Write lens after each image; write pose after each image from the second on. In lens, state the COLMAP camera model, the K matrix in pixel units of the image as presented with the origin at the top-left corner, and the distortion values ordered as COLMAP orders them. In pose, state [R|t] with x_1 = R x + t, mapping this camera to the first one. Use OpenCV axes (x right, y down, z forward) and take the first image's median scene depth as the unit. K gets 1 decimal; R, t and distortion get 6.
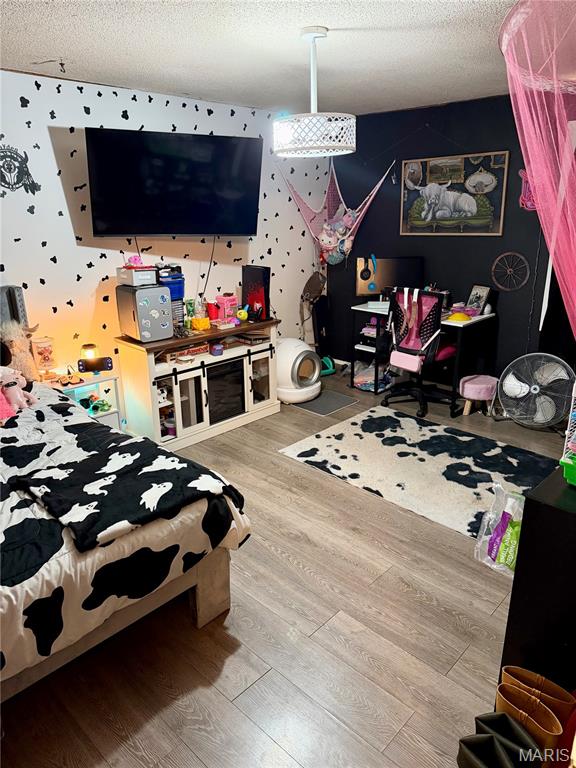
lens RADIAL K [[538.3, 0, 296.1], [0, 538.3, 381.7], [0, 0, 1]] dist [0.050680, -0.068708]
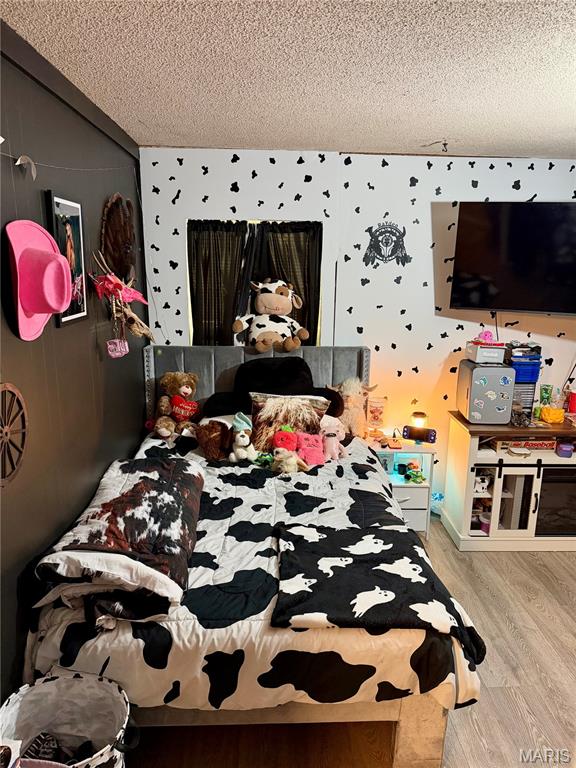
lens RADIAL K [[538.3, 0, 289.7], [0, 538.3, 385.2], [0, 0, 1]] dist [0.050680, -0.068708]
pose [[0.711845, 0.180423, -0.678767, 0.122397], [-0.243069, 0.970004, 0.002922, -0.068812], [0.658934, 0.162908, 0.734348, 0.117304]]
